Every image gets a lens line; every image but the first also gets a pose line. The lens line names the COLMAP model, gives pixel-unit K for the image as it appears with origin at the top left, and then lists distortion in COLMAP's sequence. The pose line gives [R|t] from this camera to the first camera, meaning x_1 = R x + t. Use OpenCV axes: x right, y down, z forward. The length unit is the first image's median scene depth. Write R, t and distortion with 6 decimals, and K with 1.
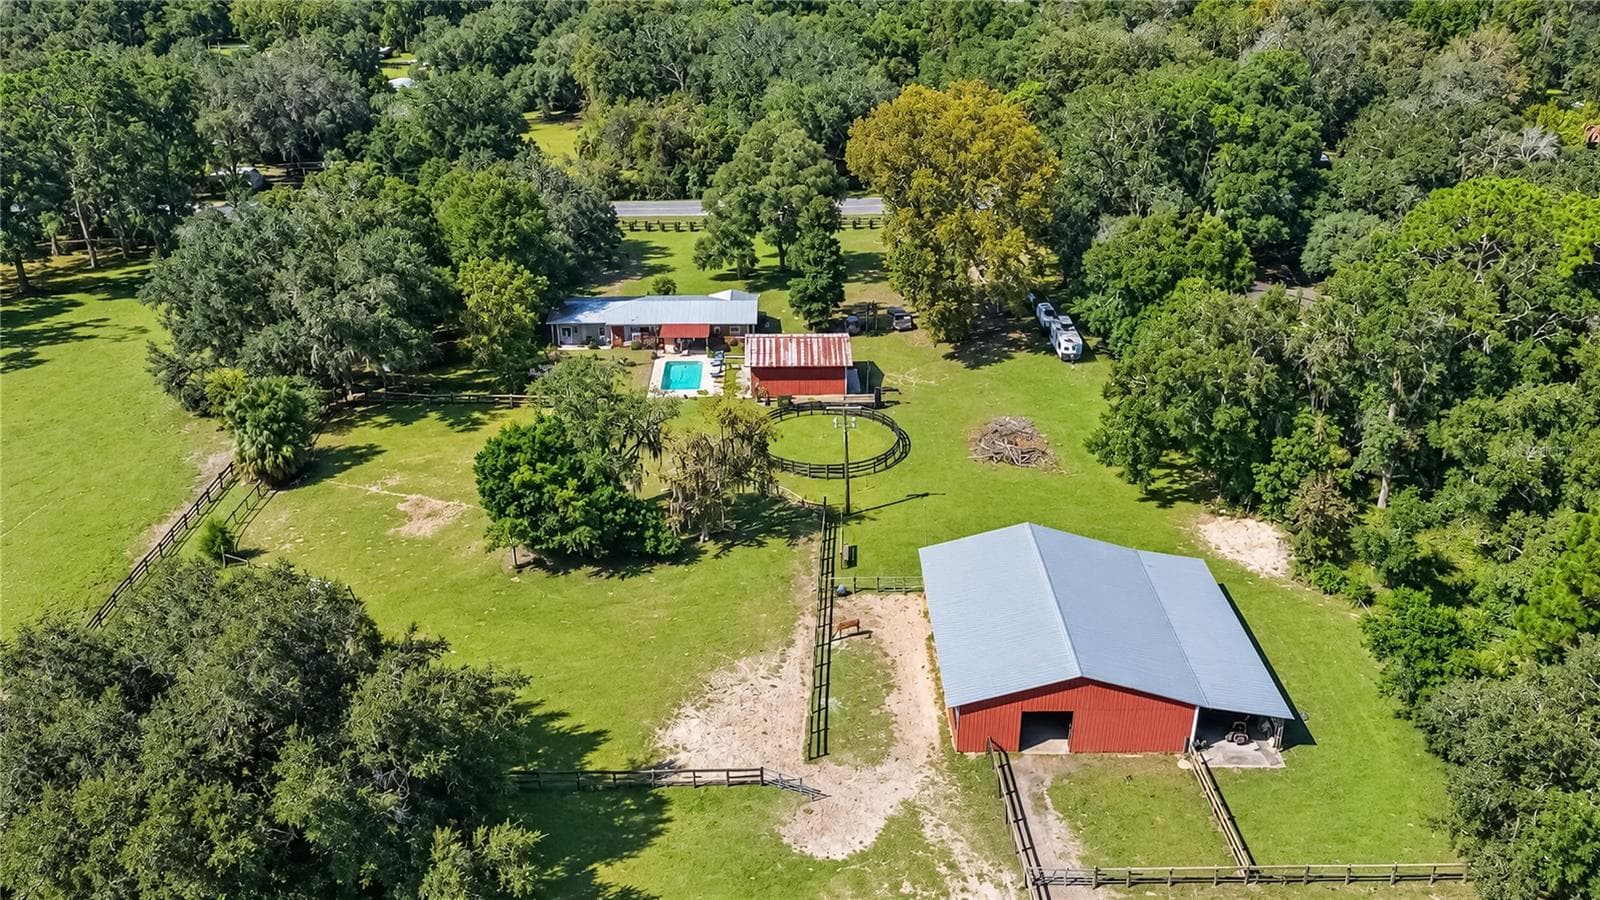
lens RADIAL K [[1296.8, 0, 800.0], [0, 1296.8, 450.0], [0, 0, 1]] dist [-0.000653, 0.001262]
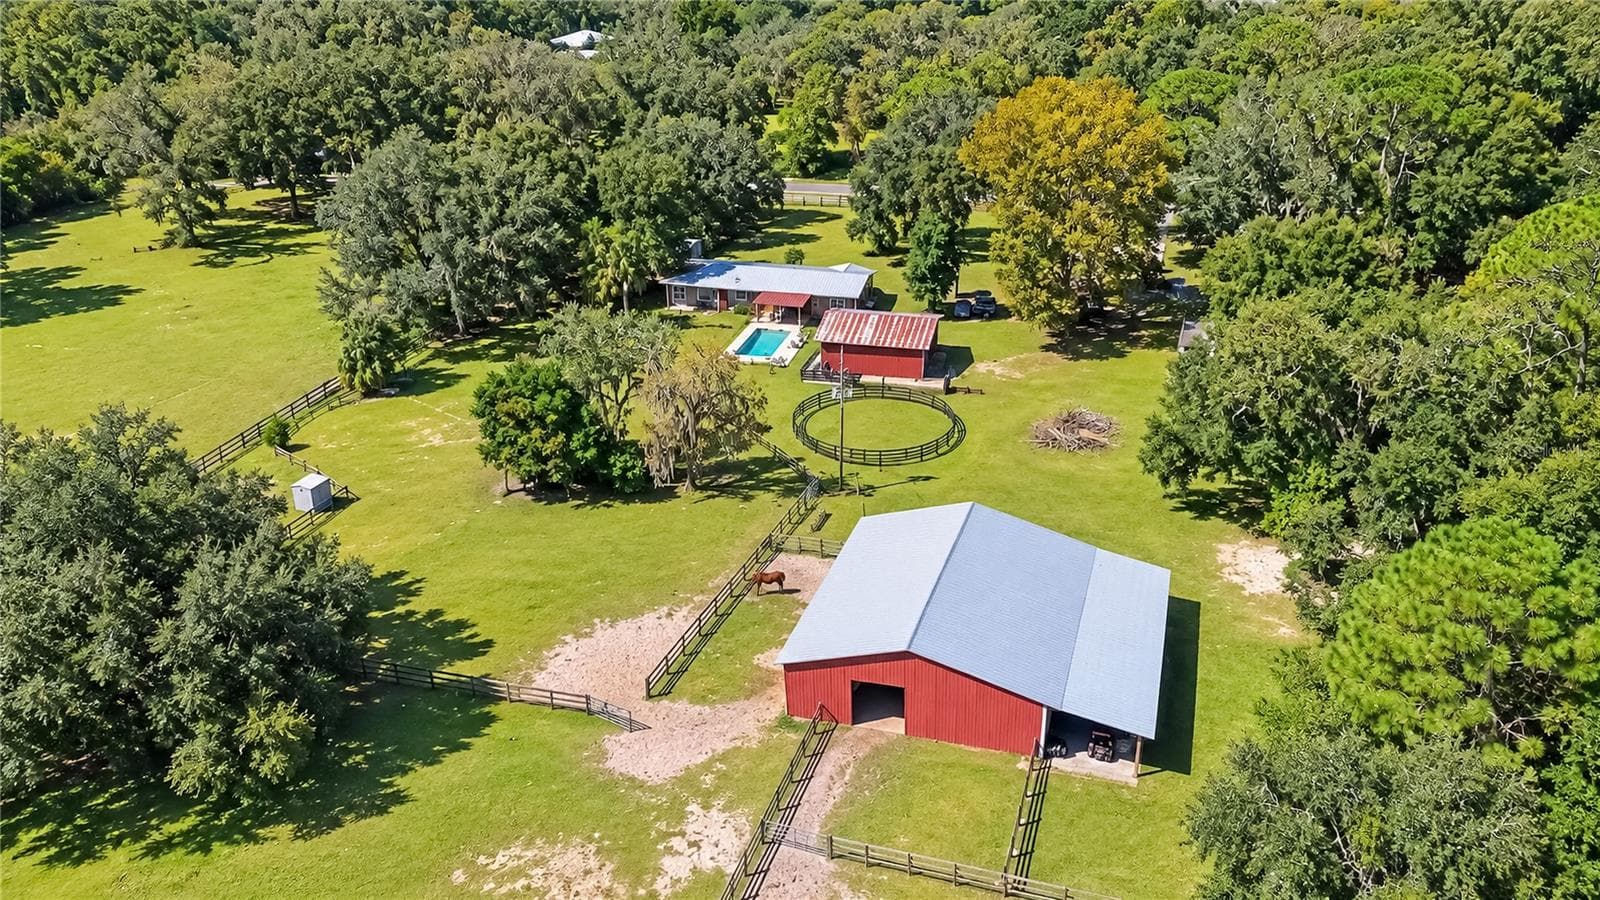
lens RADIAL K [[1296.8, 0, 800.0], [0, 1296.8, 450.0], [0, 0, 1]] dist [-0.000653, 0.001262]
pose [[0.957293, 0.109093, -0.267748, 0.226968], [-0.113471, 0.993541, -0.000887, 0.025480], [0.265922, 0.031231, 0.963489, 0.051288]]
